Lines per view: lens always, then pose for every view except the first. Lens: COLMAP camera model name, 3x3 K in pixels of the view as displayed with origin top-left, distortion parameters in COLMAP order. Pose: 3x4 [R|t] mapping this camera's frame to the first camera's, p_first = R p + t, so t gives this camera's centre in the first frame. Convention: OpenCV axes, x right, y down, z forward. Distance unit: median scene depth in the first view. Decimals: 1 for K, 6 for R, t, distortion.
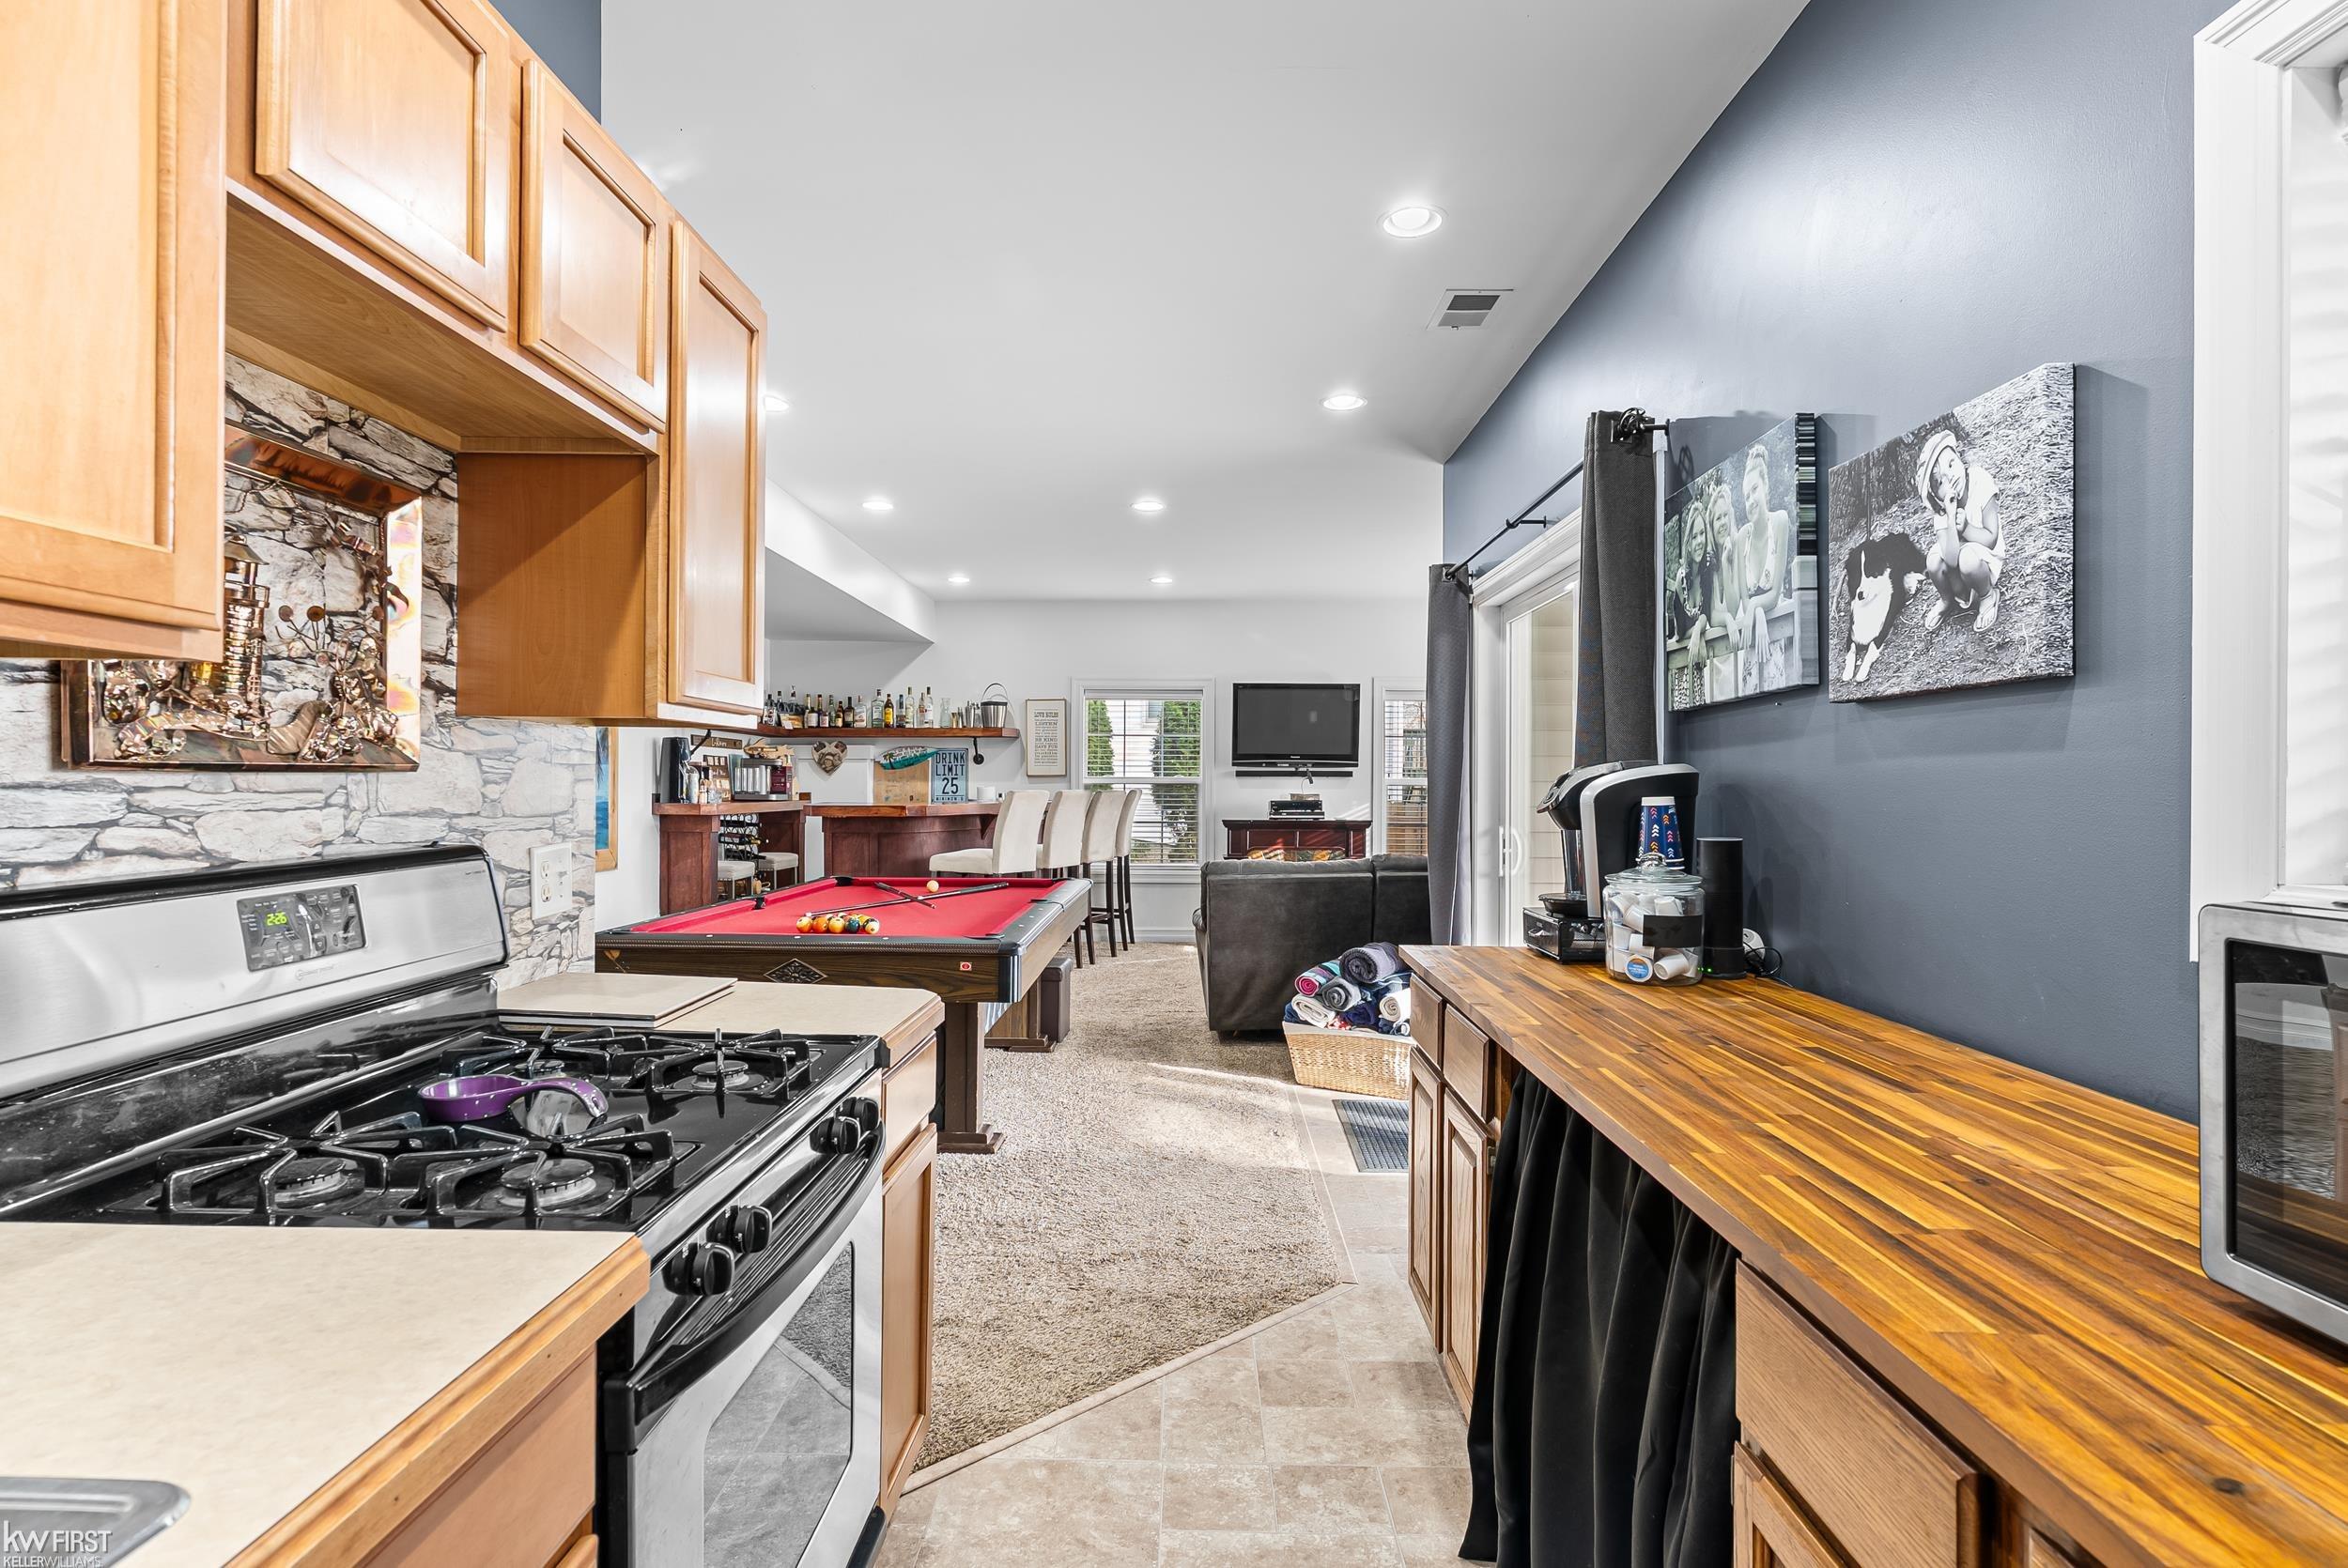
lens RADIAL K [[1200.4, 0, 1167.6], [0, 1200.4, 786.7], [0, 0, 1]] dist [0.004550, 0.000099]
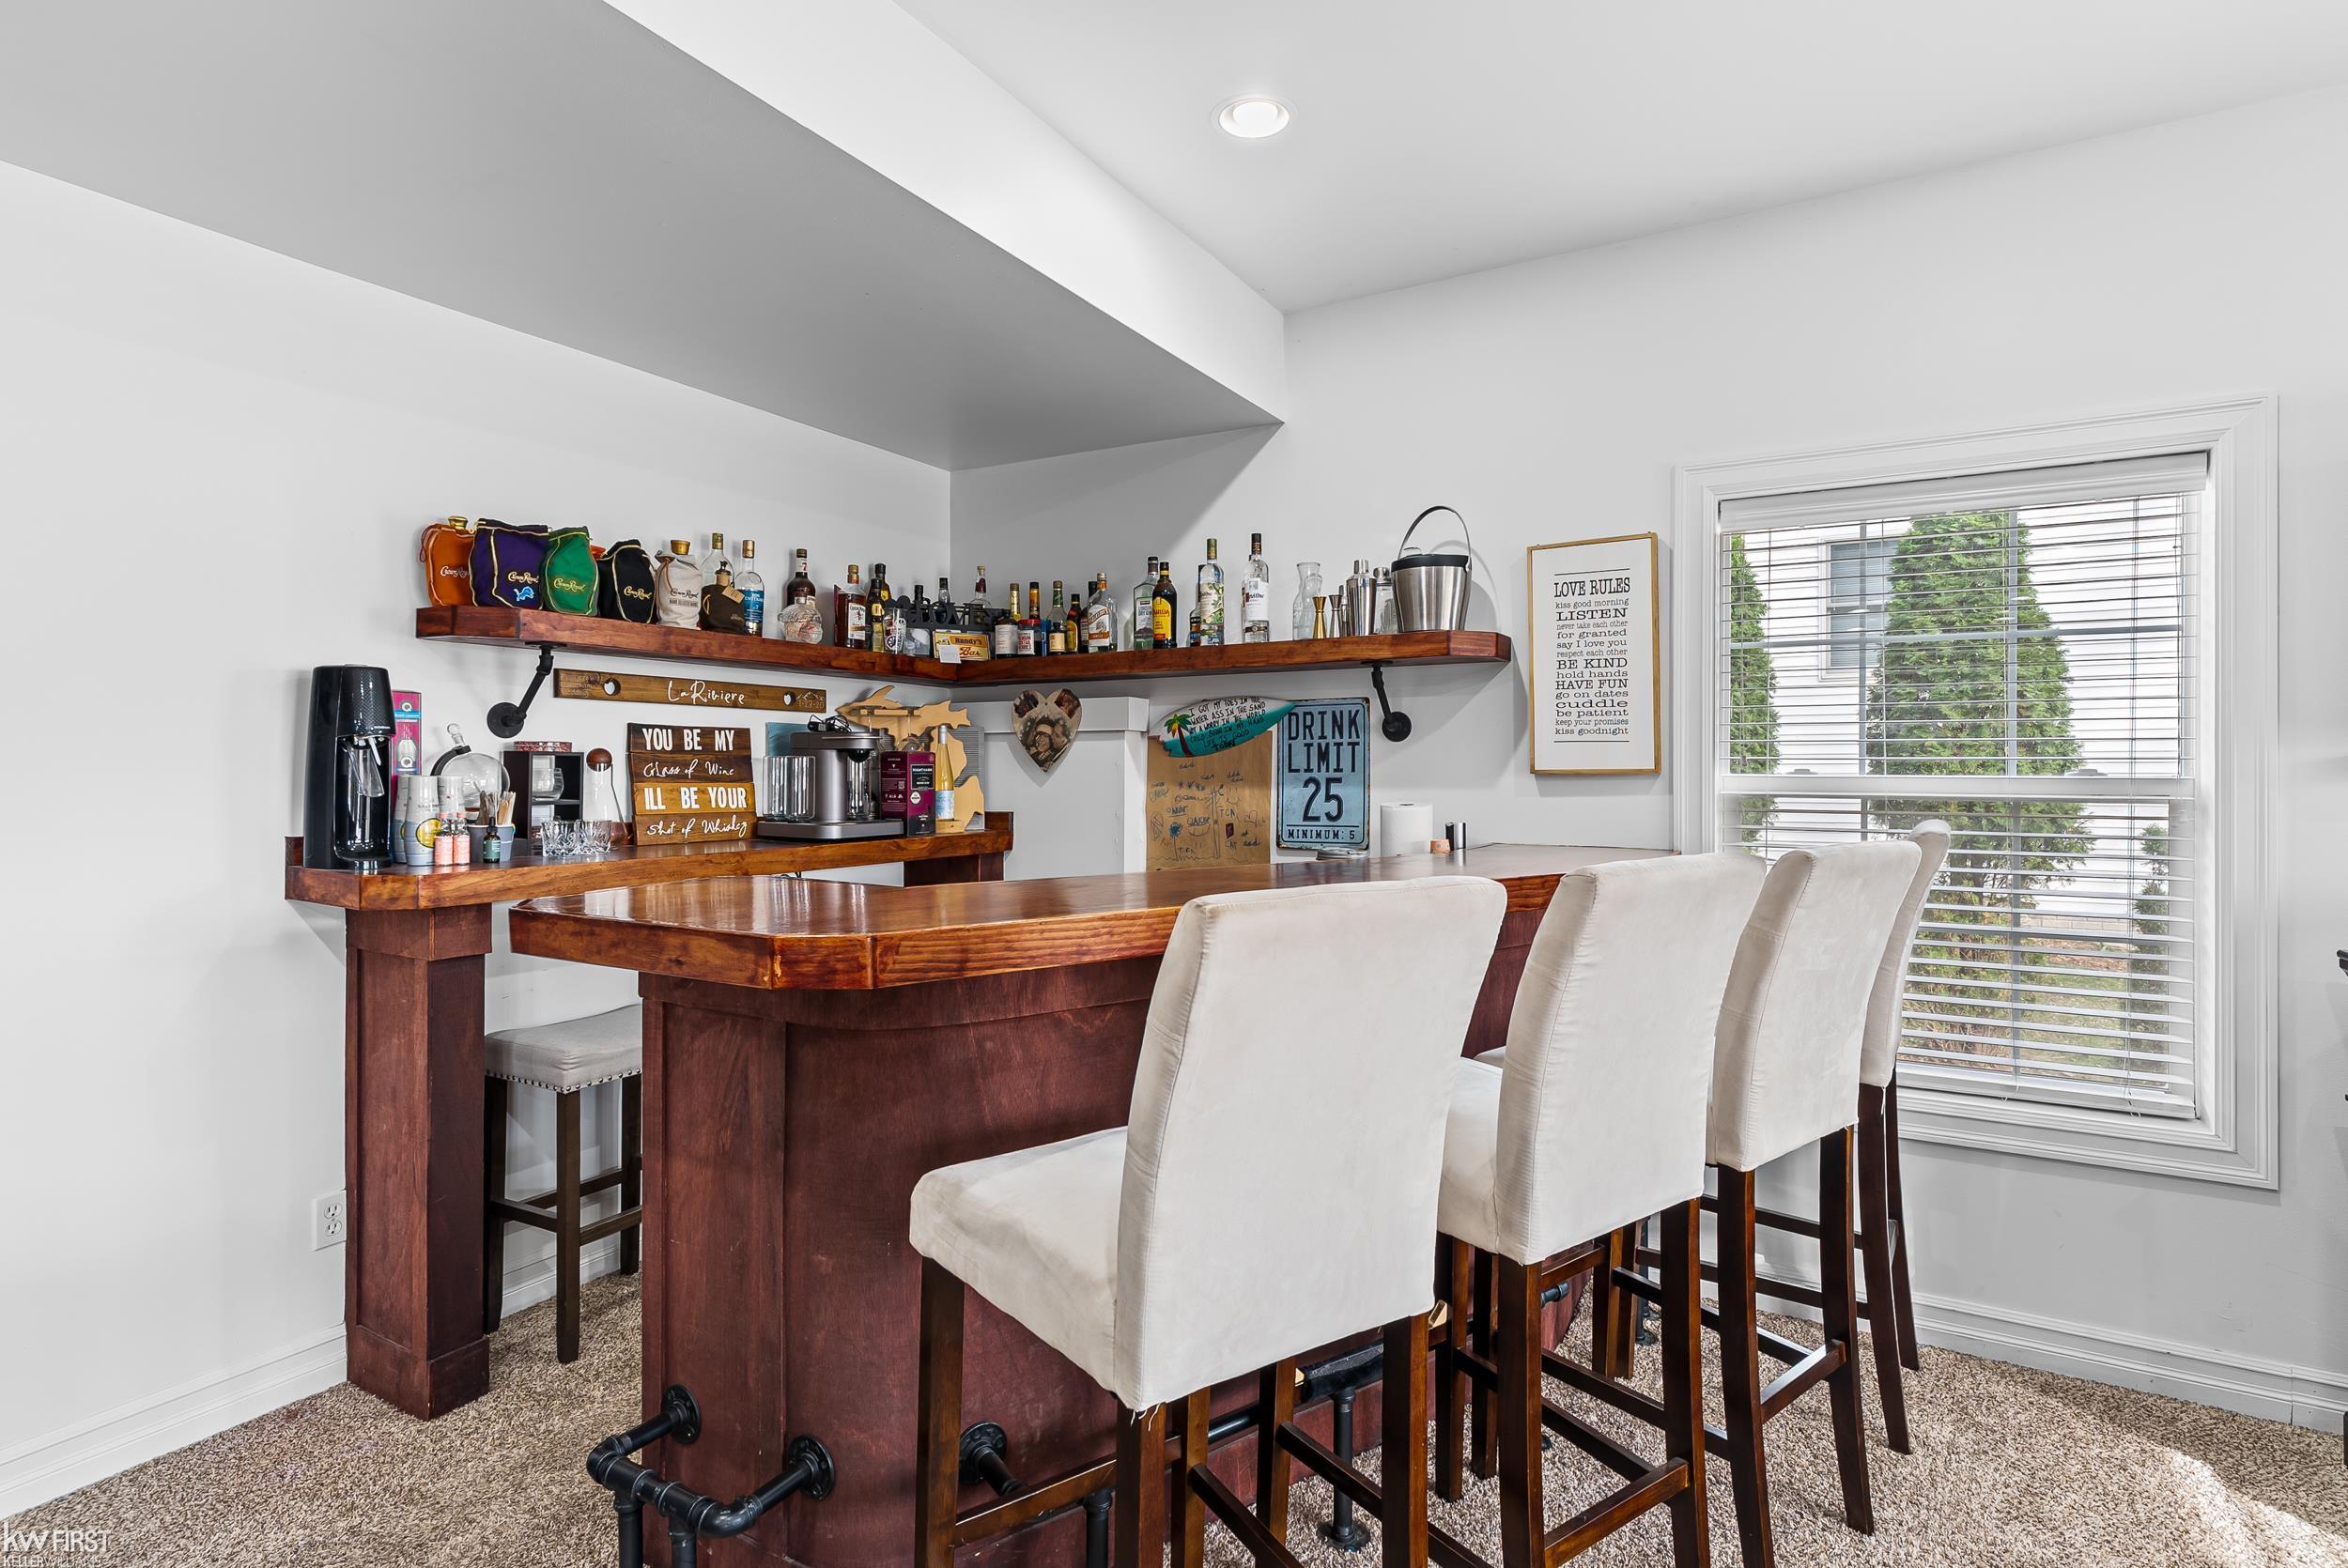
lens RADIAL K [[1200.4, 0, 1163.8], [0, 1200.4, 779.5], [0, 0, 1]] dist [0.004550, 0.000099]
pose [[0.879768, 0.002163, -0.475398, -0.047561], [0.000525, 0.999985, 0.005522, -0.009168], [0.475403, -0.005108, 0.879753, 0.653092]]
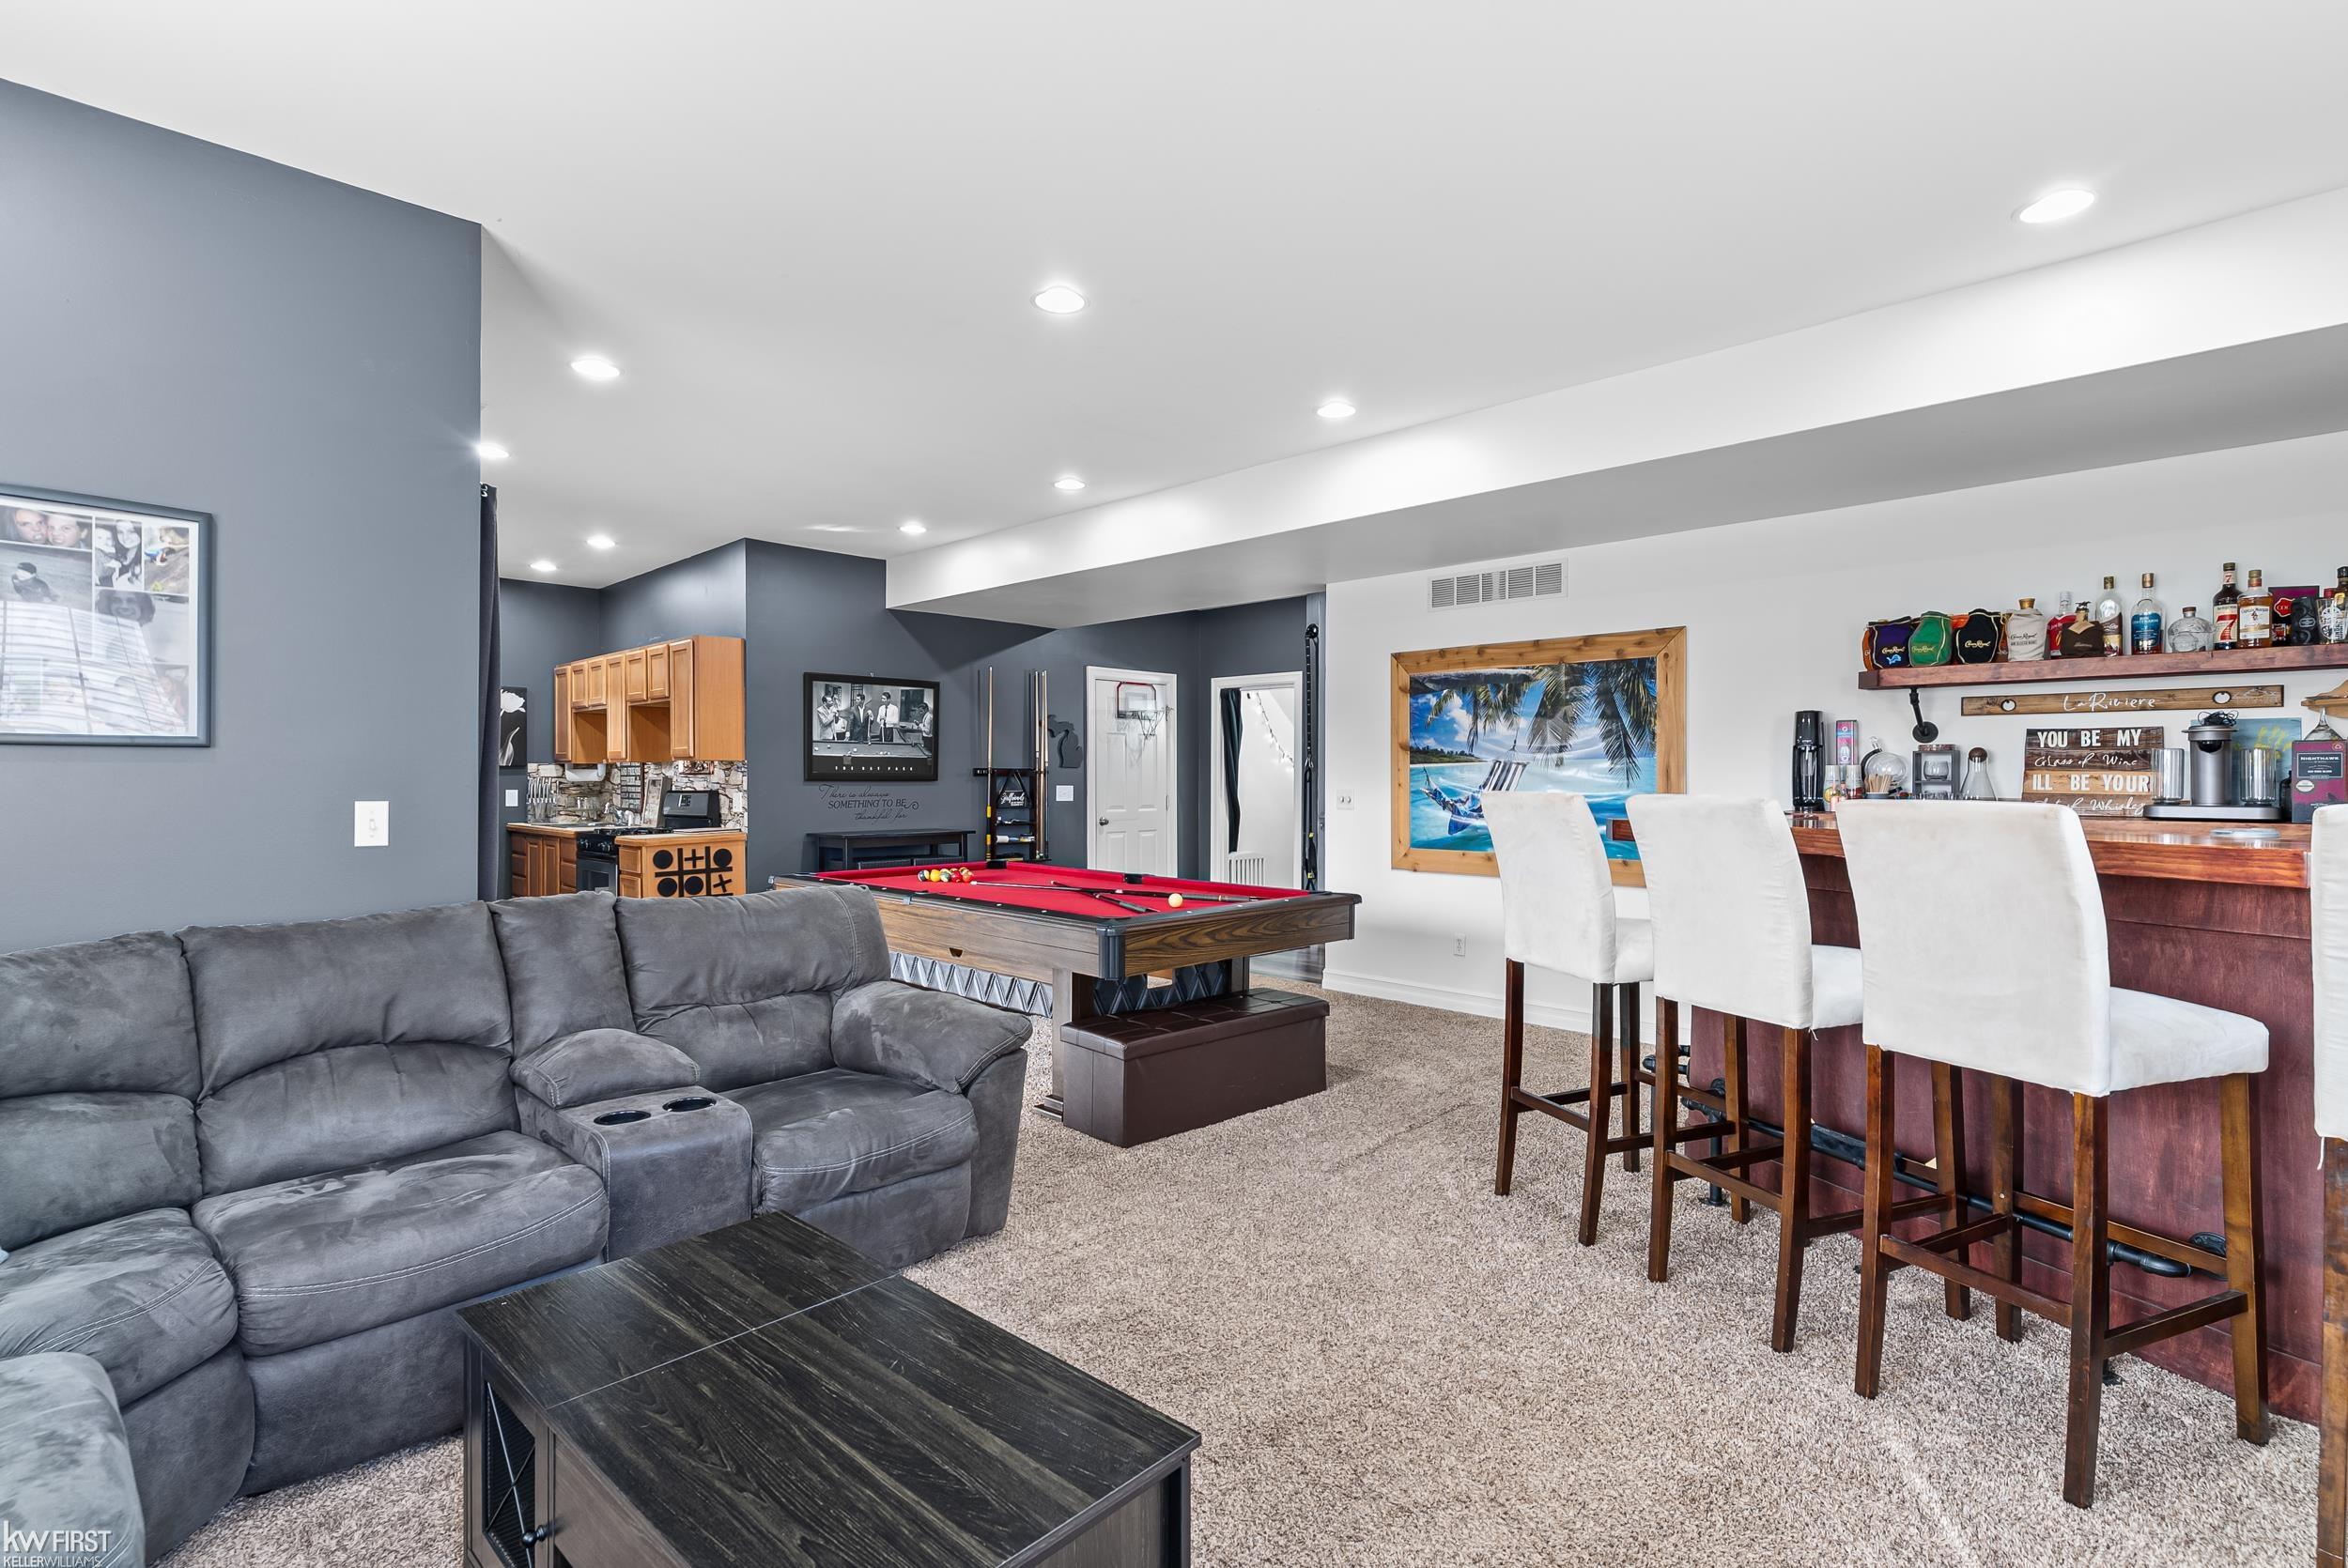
lens RADIAL K [[1128.3, 0, 1179.1], [0, 1128.3, 771.7], [0, 0, 1]] dist [-0.000050, 0.000000]
pose [[-0.668139, 0.009624, -0.743975, 0.214575], [0.008041, 0.999951, 0.005714, -0.011461], [0.743993, -0.002164, -0.668183, 0.923140]]
